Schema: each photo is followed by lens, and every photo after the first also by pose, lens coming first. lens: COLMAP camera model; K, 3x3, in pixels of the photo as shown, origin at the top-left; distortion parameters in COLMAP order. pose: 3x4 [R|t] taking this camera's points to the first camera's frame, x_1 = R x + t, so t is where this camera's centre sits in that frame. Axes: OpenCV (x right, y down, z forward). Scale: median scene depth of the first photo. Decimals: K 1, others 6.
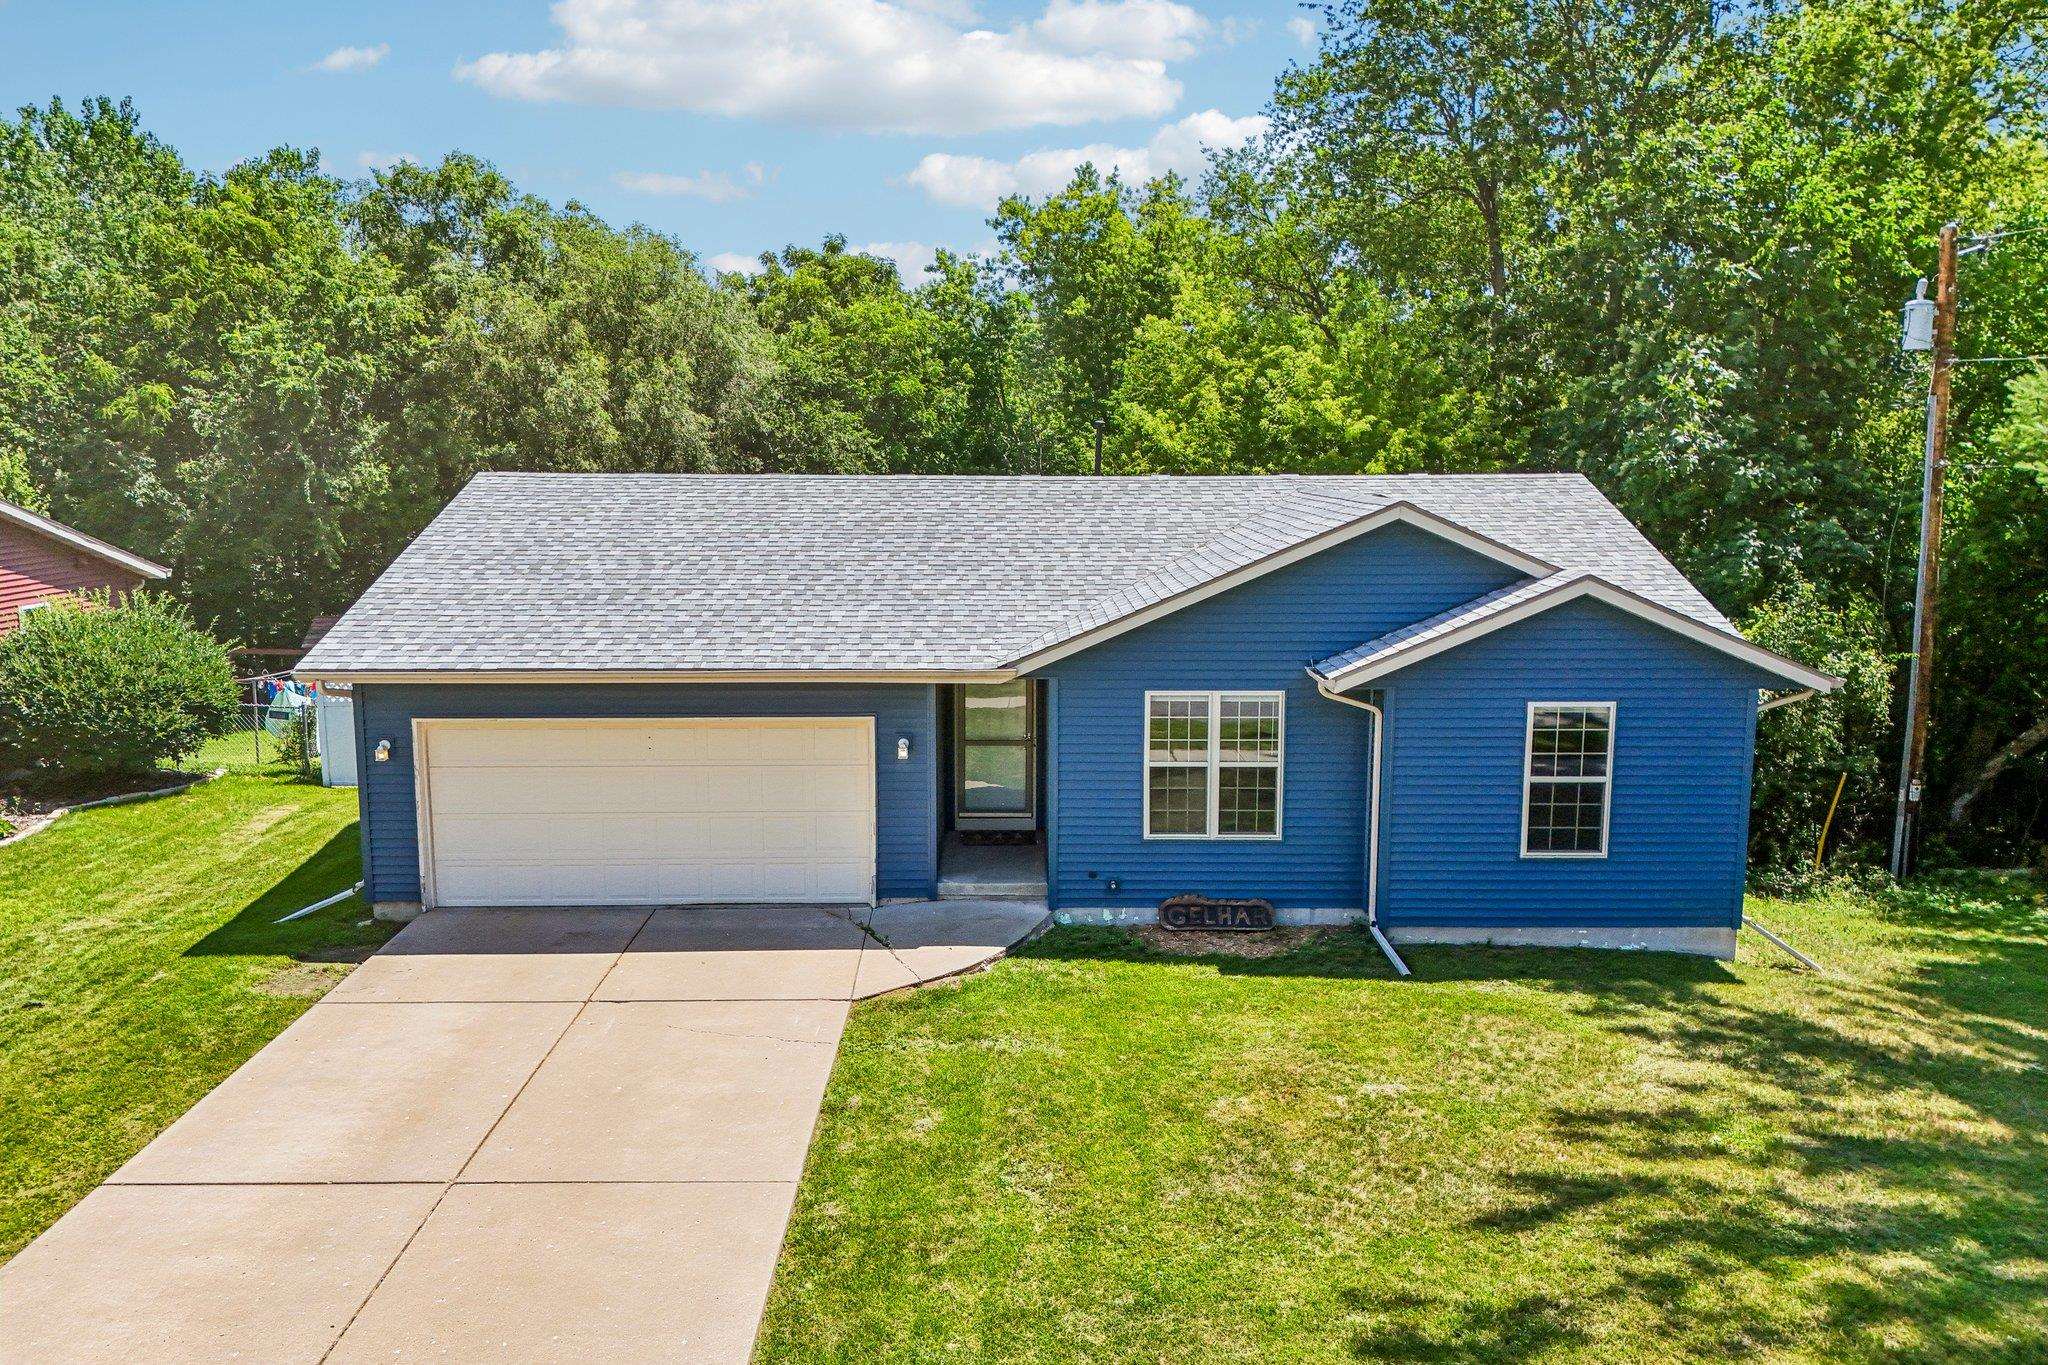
lens RADIAL K [[1500.3, 0, 1024.0], [0, 1500.3, 682.5], [0, 0, 1]] dist [0.071280, -0.070502]
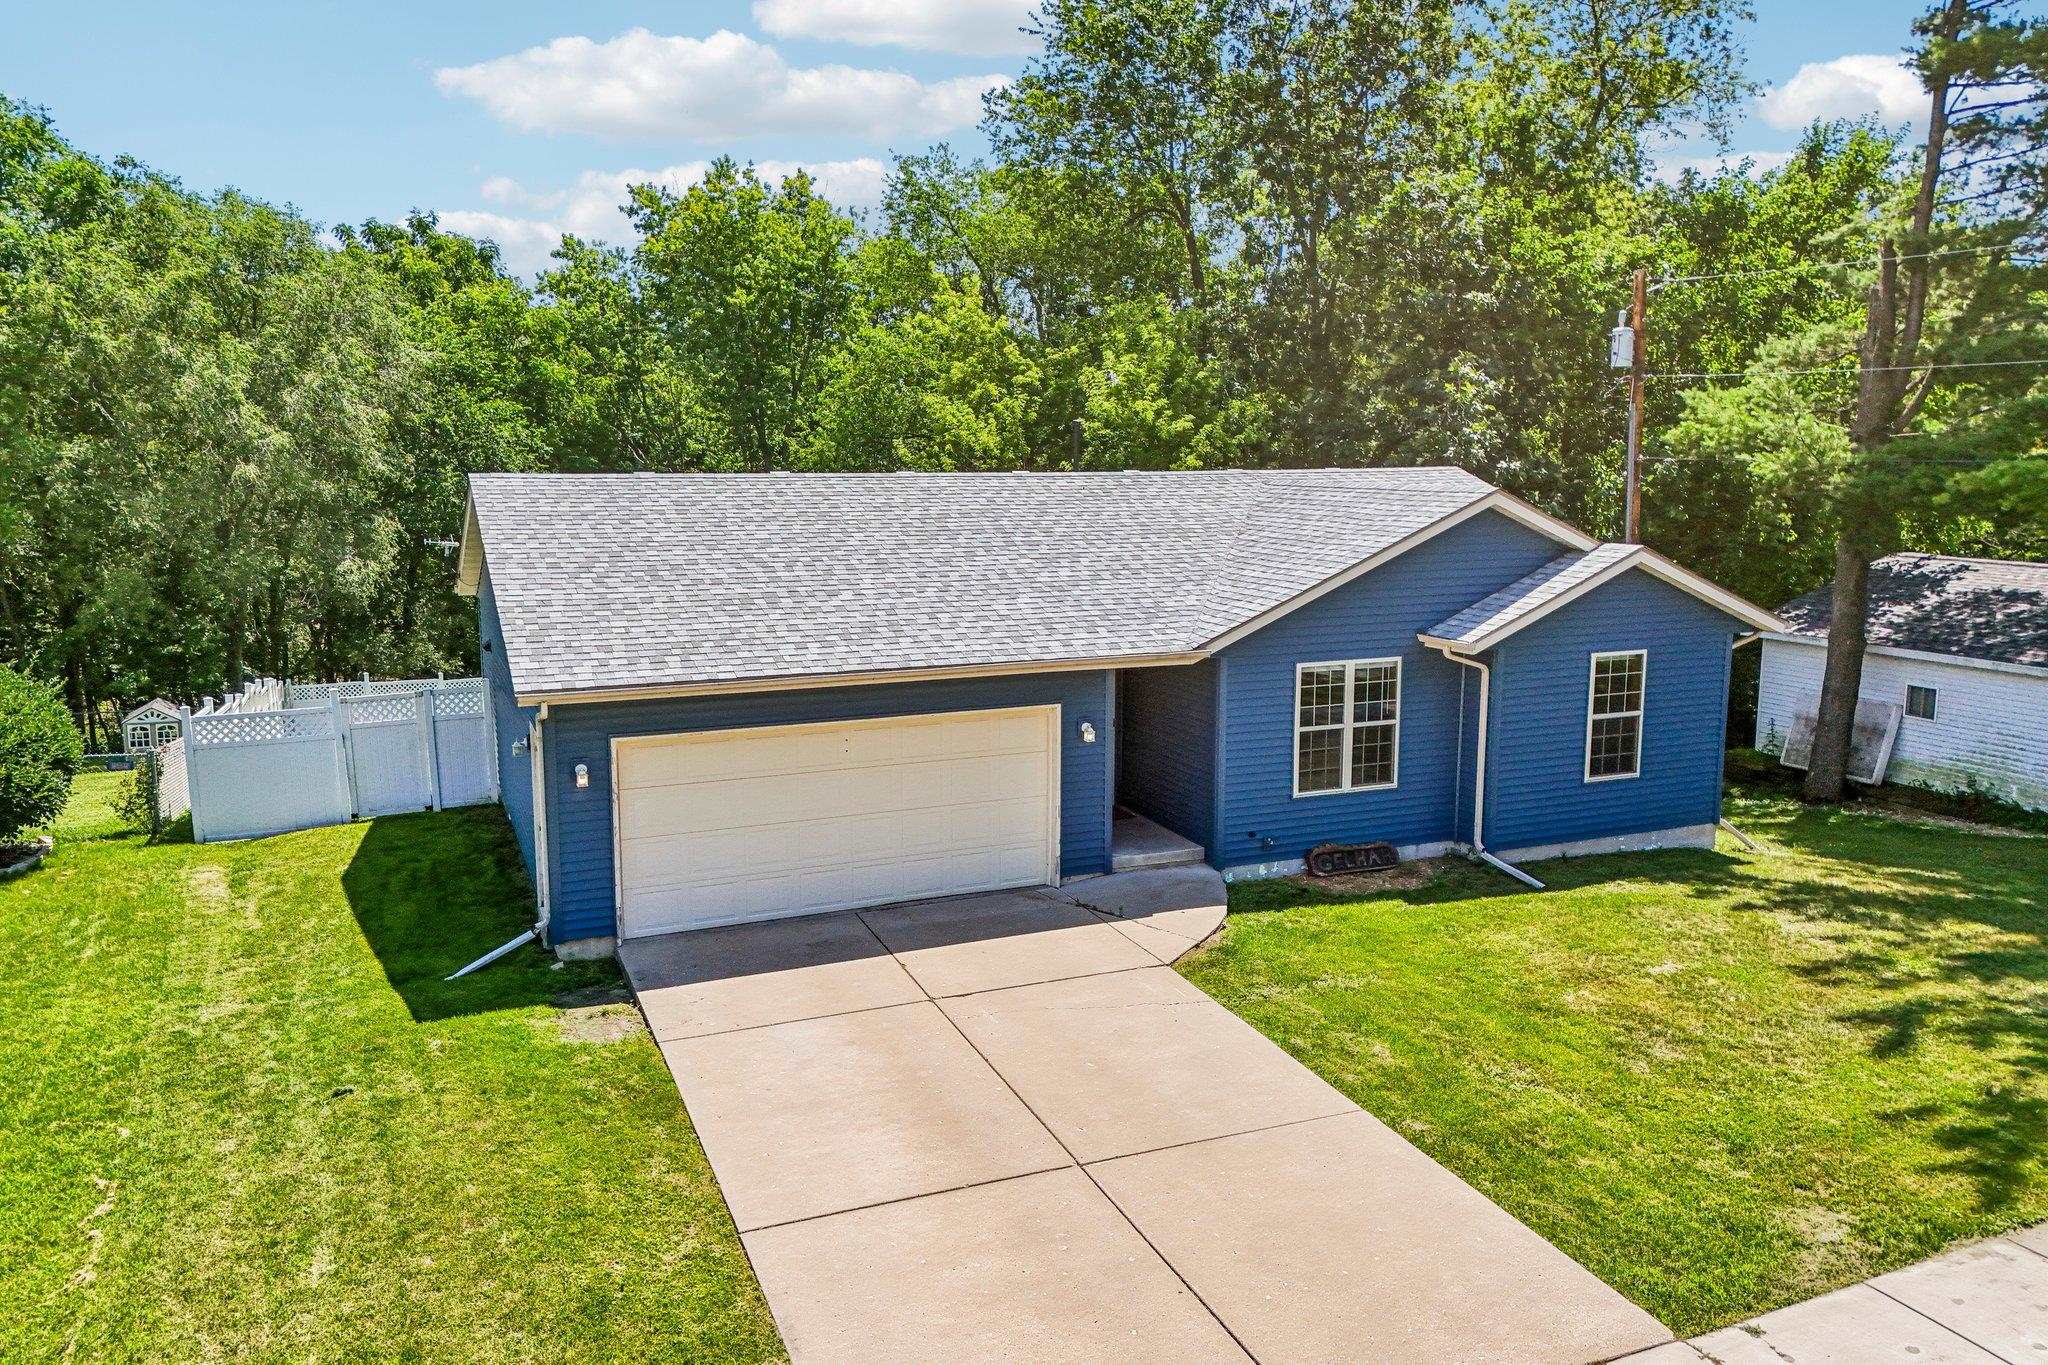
lens RADIAL K [[1500.3, 0, 1024.0], [0, 1500.3, 682.5], [0, 0, 1]] dist [0.071280, -0.070502]
pose [[0.924758, -0.061969, 0.375477, -0.530887], [0.061058, 0.998031, 0.014337, -0.008859], [-0.375627, 0.009668, 0.926721, 0.044946]]
